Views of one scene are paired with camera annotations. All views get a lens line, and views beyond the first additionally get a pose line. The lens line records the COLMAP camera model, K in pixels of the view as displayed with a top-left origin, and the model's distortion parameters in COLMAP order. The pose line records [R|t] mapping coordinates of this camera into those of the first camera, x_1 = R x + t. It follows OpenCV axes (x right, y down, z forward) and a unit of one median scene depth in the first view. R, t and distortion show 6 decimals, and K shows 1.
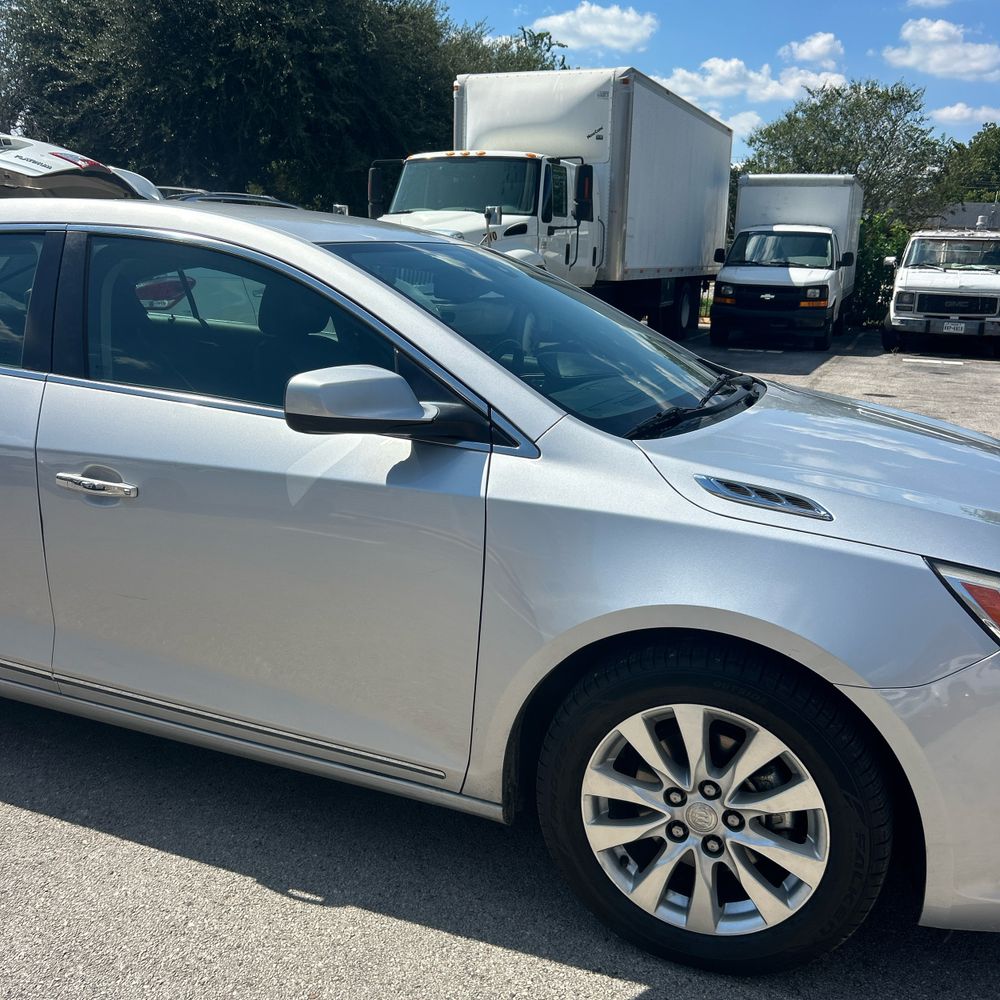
lens RADIAL K [[1022.2, 0, 500.0], [0, 1022.2, 500.0], [0, 0, 1]] dist [0.029511, -0.021026]
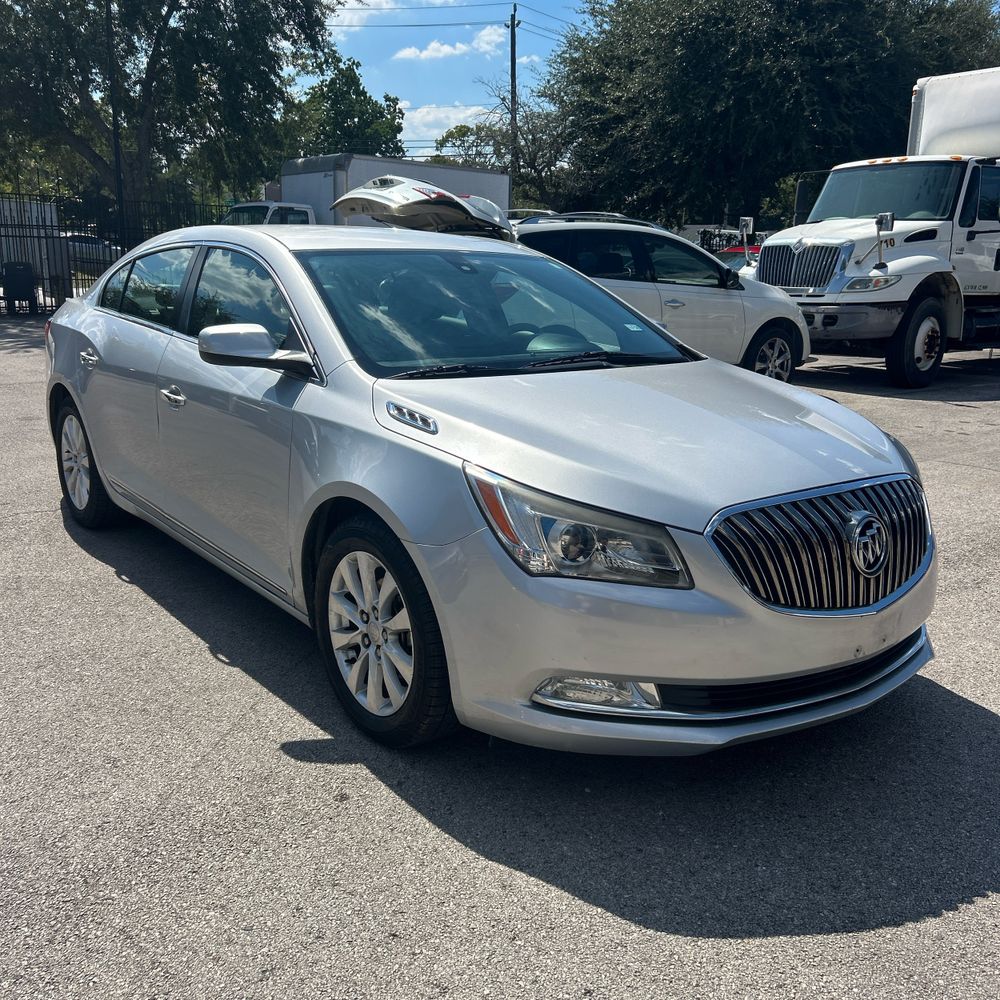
lens RADIAL K [[1030.4, 0, 500.0], [0, 1030.4, 474.7], [0, 0, 1]] dist [0.038334, 0.000861]
pose [[0.857774, 0.095226, -0.505129, 0.182602], [-0.113688, 0.993500, -0.005765, 0.012027], [0.501296, 0.062373, 0.863025, -0.035143]]
